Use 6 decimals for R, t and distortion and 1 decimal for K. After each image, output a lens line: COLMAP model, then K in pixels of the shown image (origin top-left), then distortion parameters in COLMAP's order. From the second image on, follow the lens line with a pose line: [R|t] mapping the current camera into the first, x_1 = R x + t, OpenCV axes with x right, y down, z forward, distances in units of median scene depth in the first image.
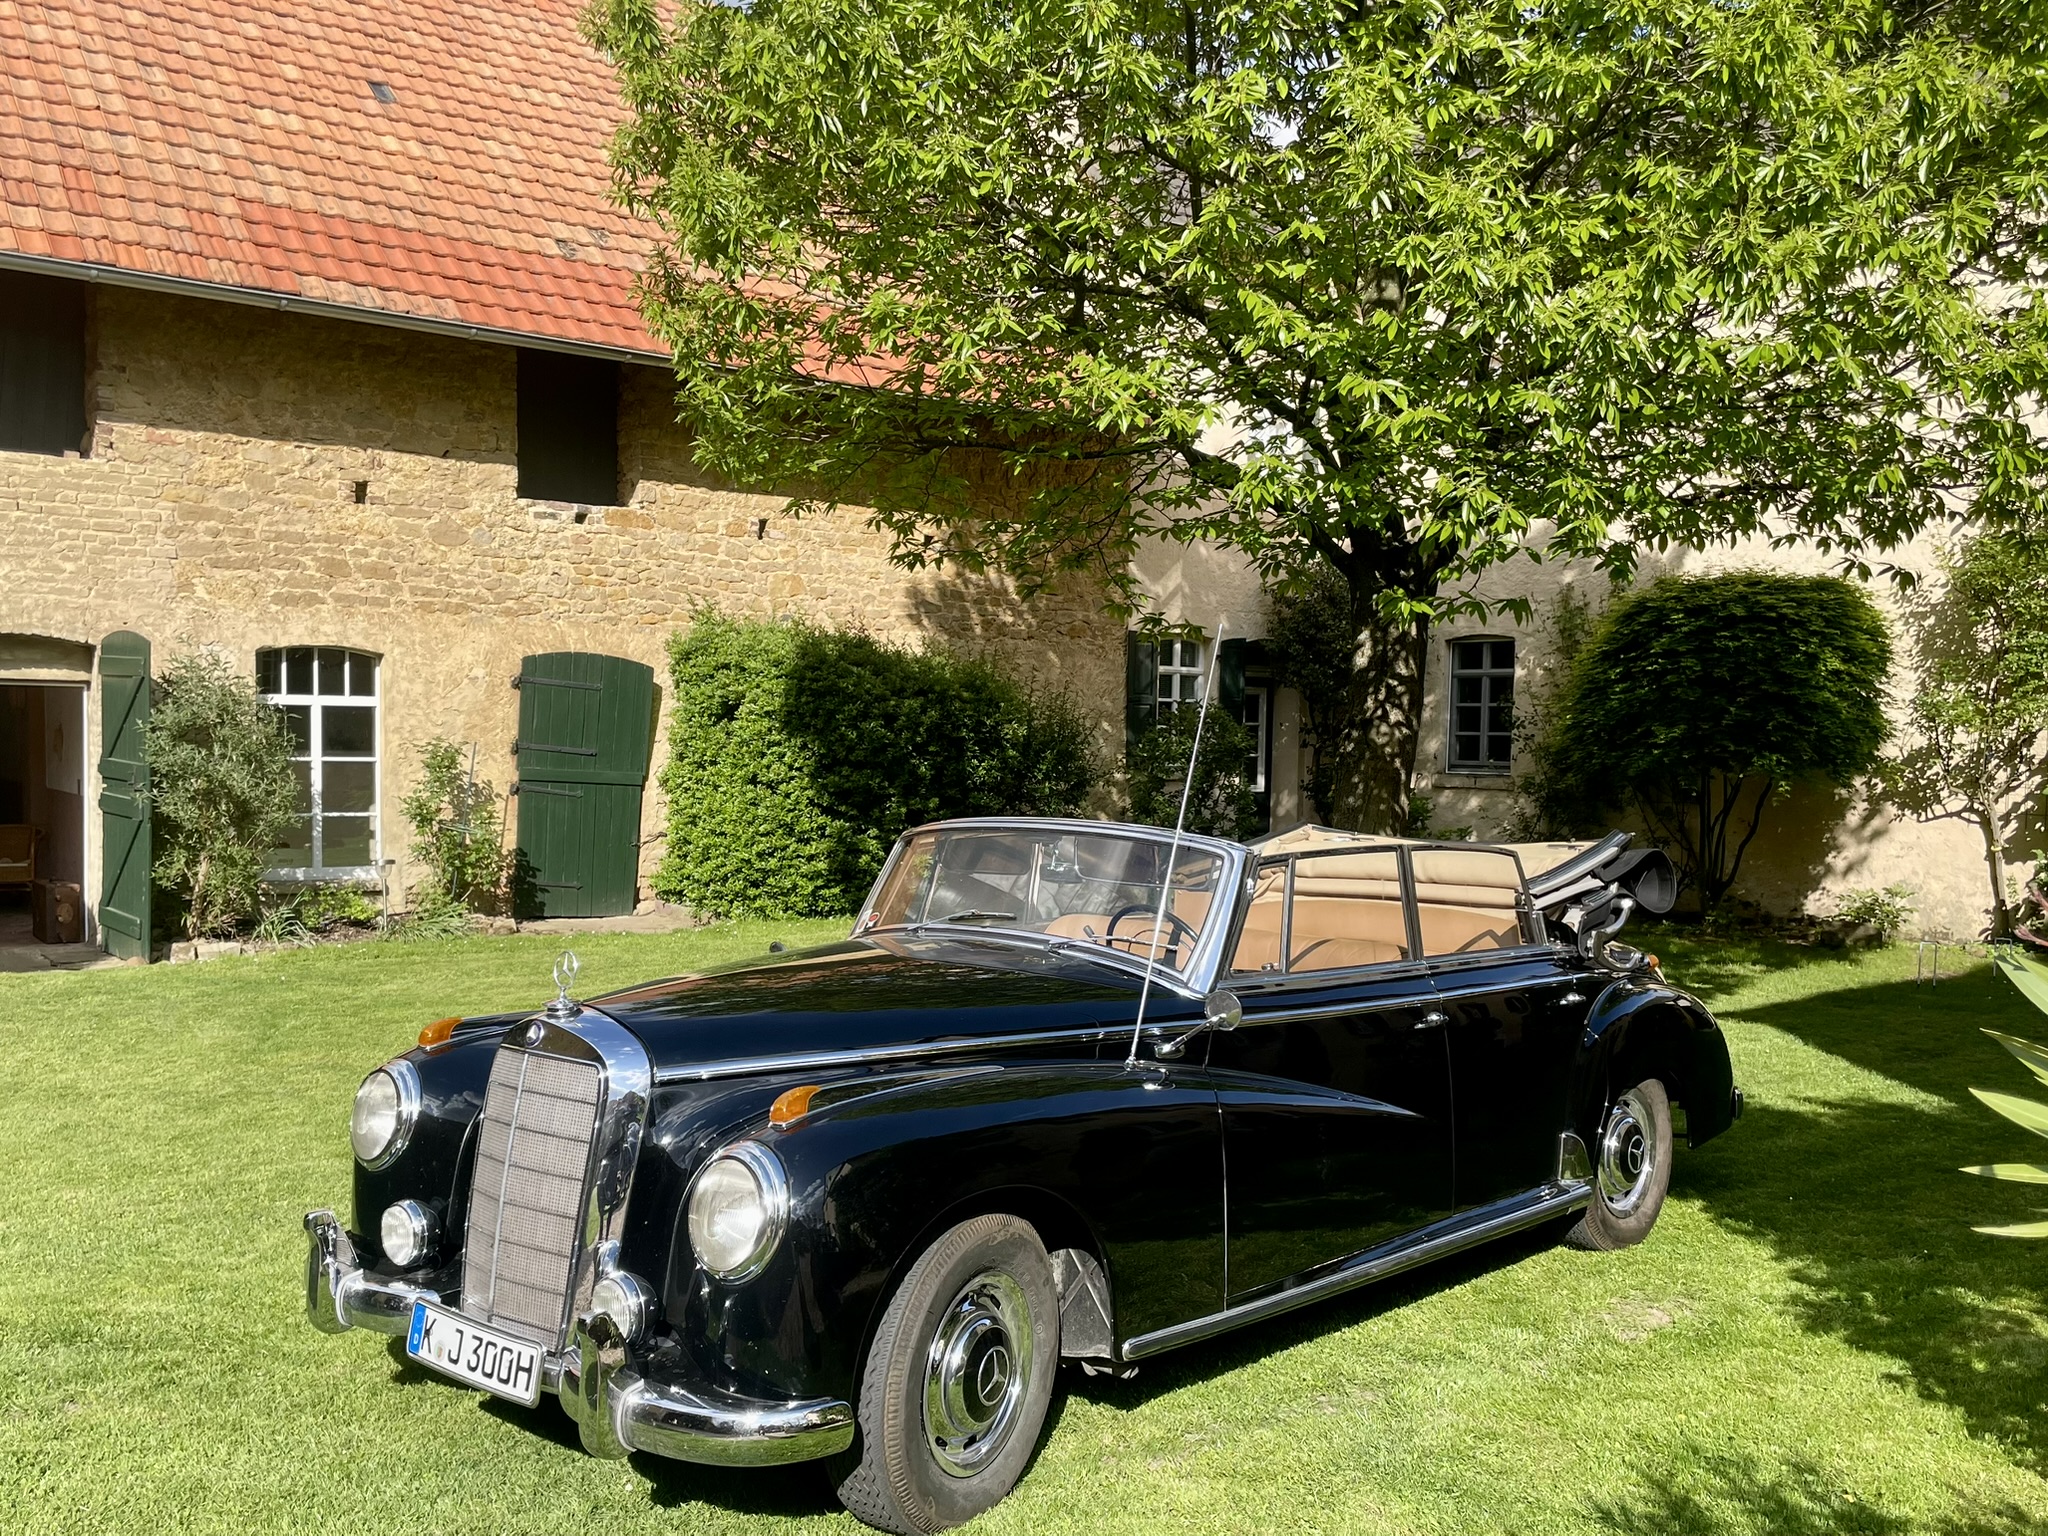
lens RADIAL K [[1882.6, 0, 1015.6], [0, 1882.6, 784.0], [0, 0, 1]] dist [0.065457, 0.000000]
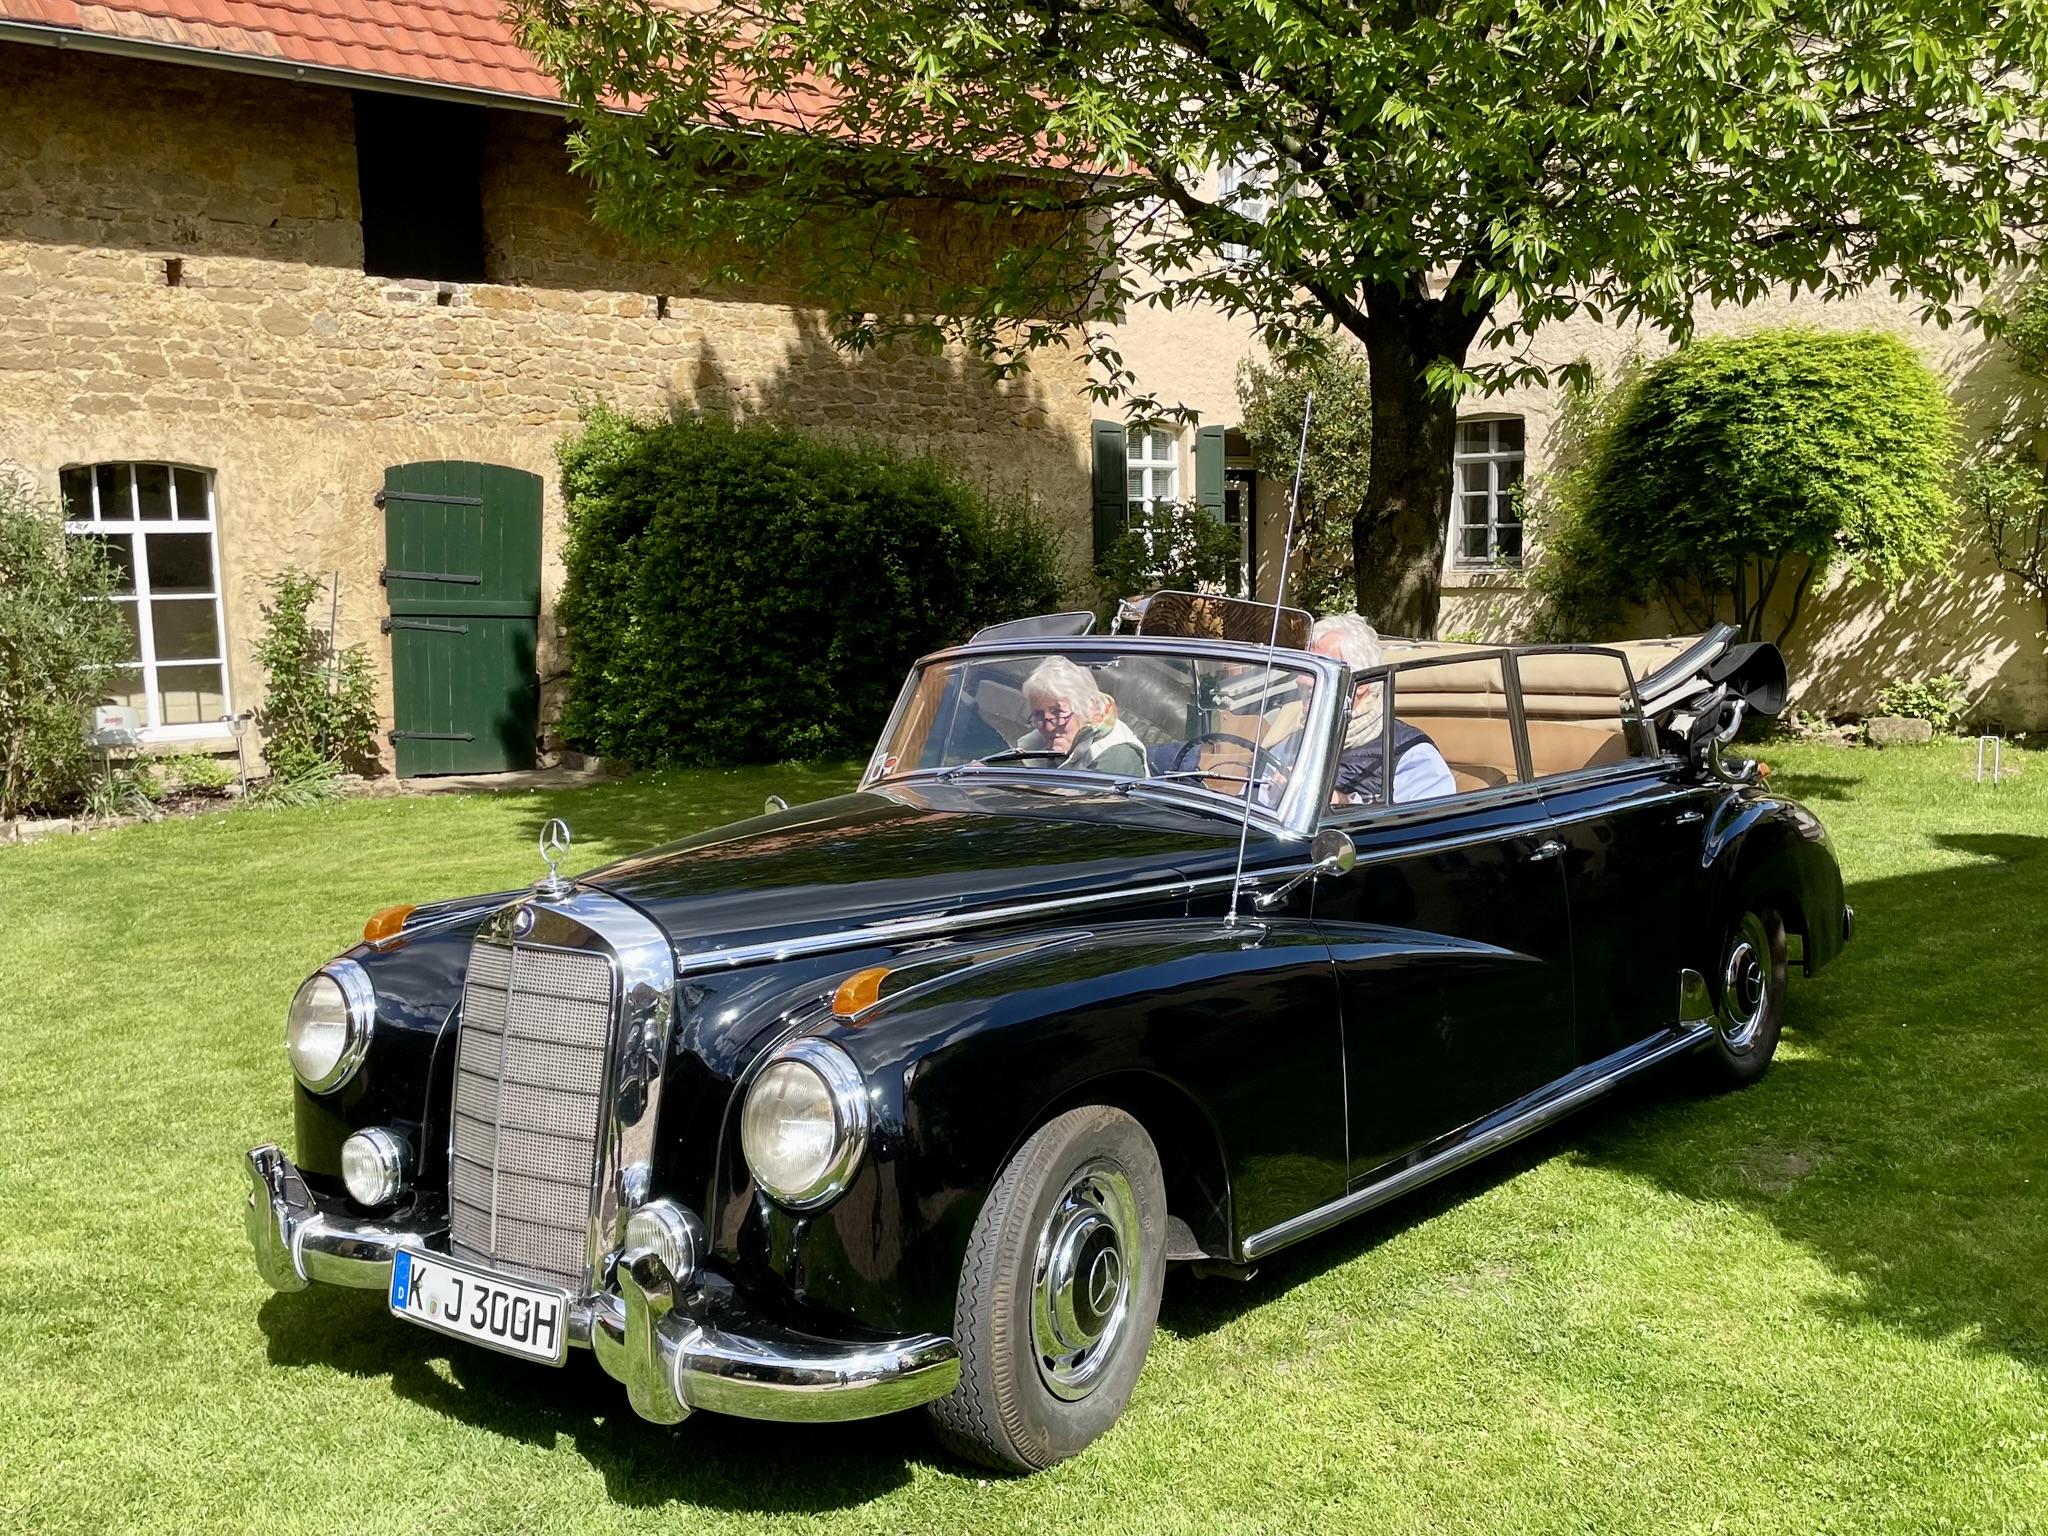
lens RADIAL K [[2099.9, 0, 1144.7], [0, 2099.9, 803.4], [0, 0, 1]] dist [0.014437, 0.000000]
pose [[0.994504, -0.044414, 0.094809, -0.027905], [0.034992, 0.994489, 0.098826, 0.000911], [-0.098676, -0.094966, 0.990578, 0.033464]]
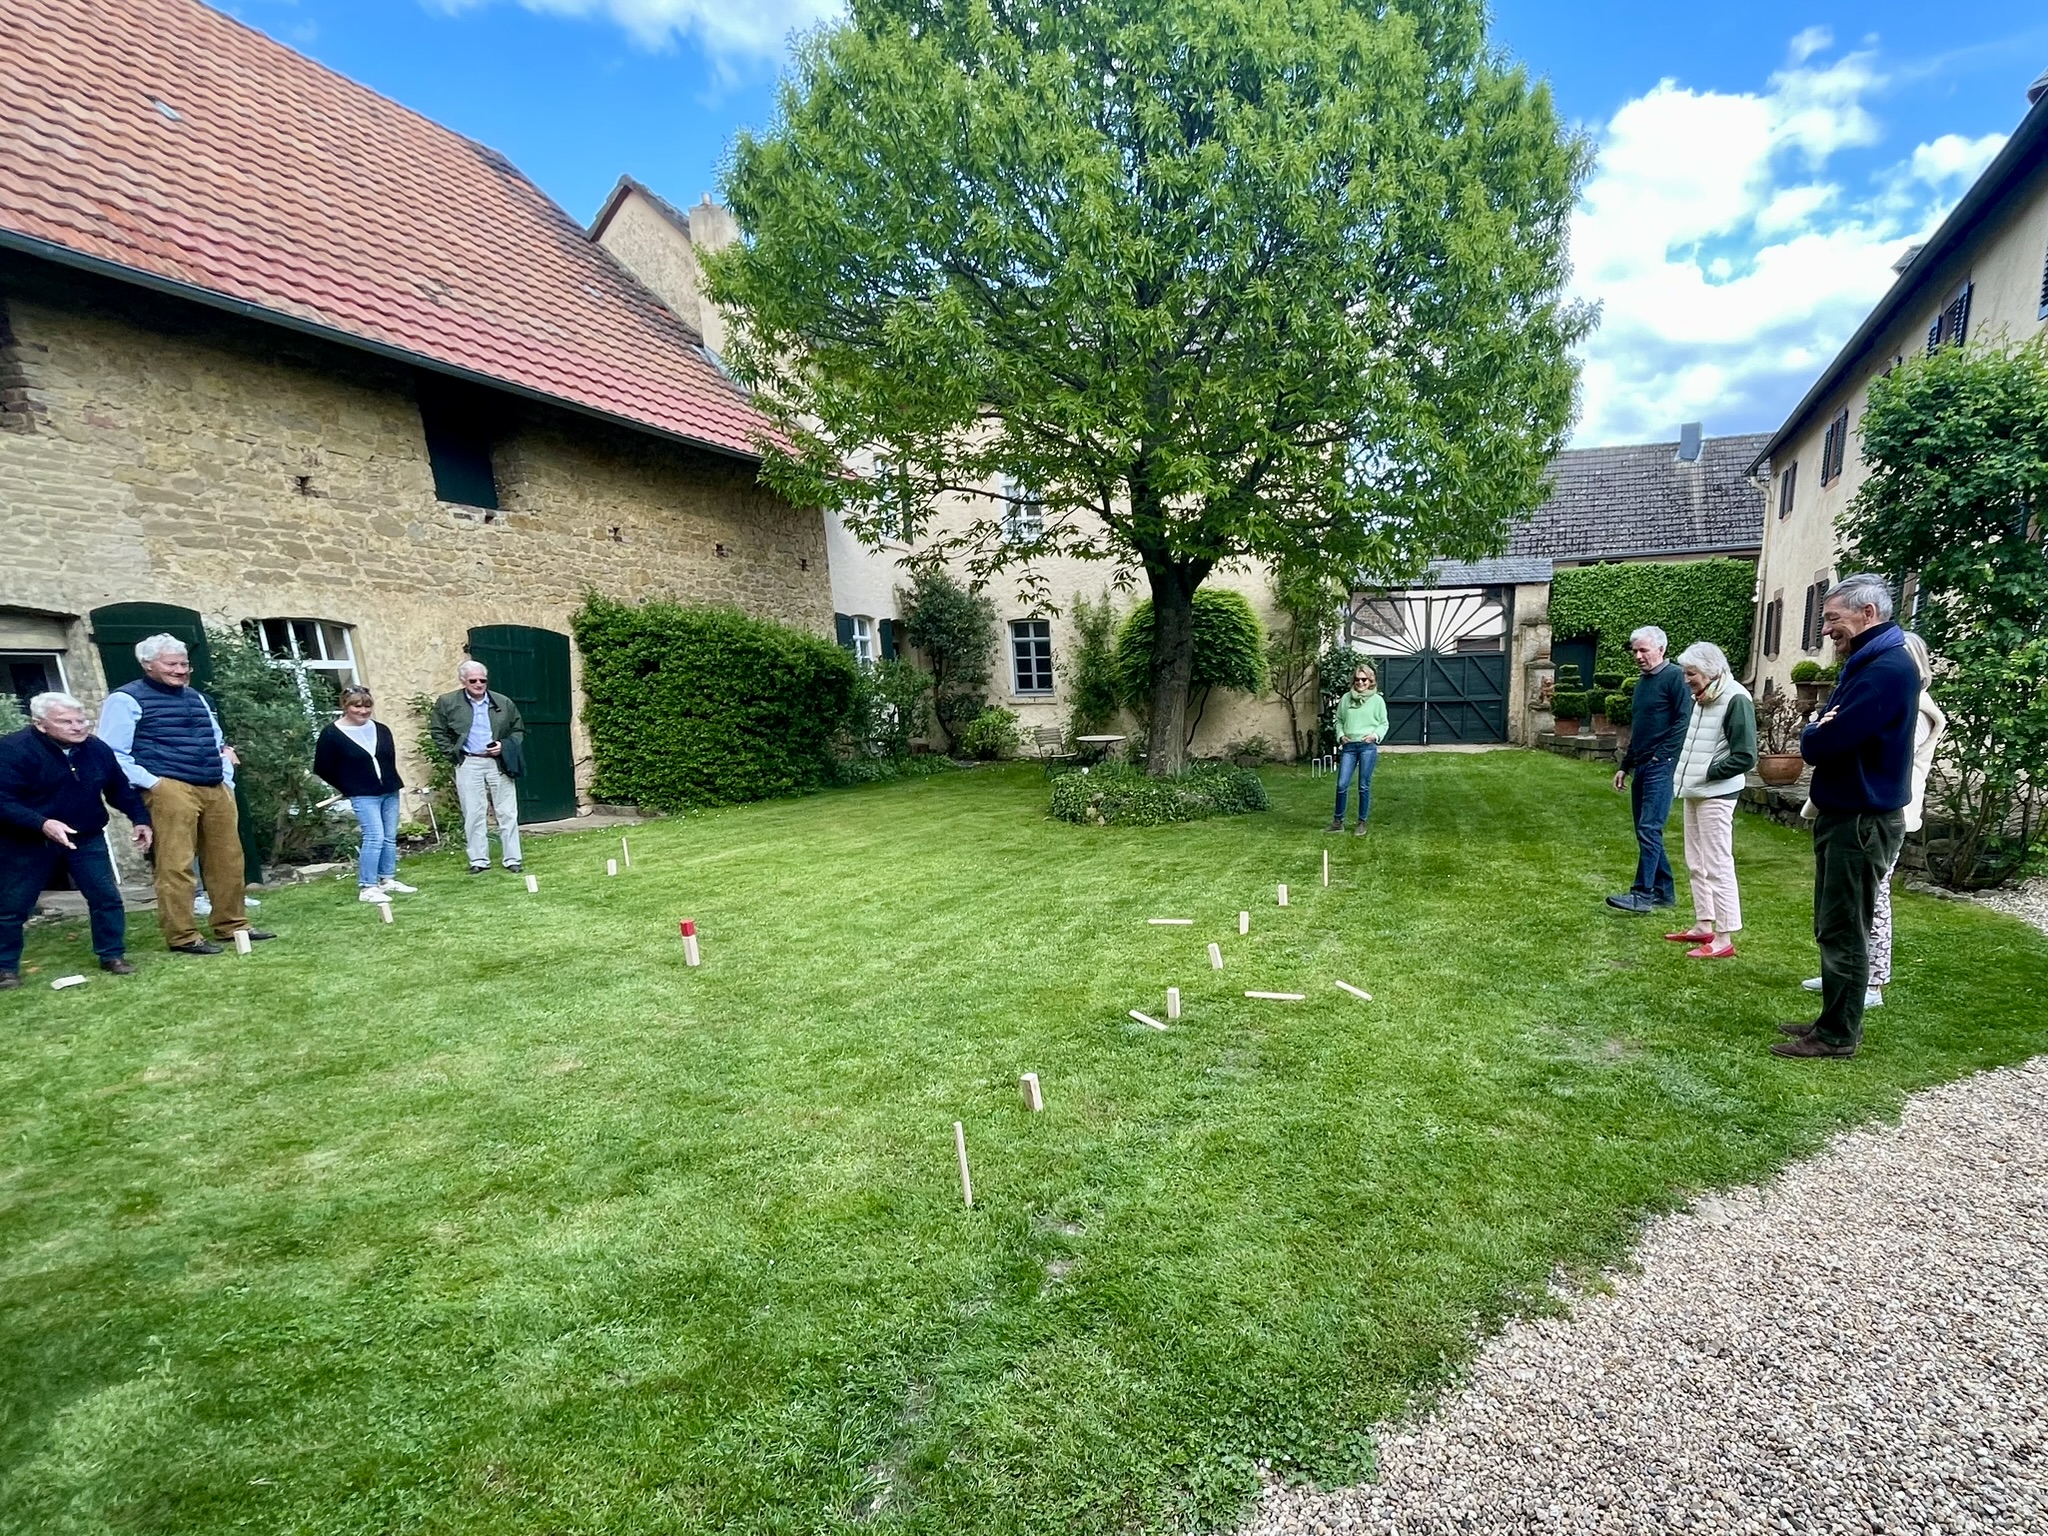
lens RADIAL K [[1029.5, 0, 1237.7], [0, 1029.5, 927.3], [0, 0, 1]] dist [-0.012835, 0.002450]
pose [[0.757773, -0.177348, 0.627956, -0.483226], [0.044708, 0.974206, 0.221186, 0.003610], [-0.650985, -0.139534, 0.746156, 0.127752]]
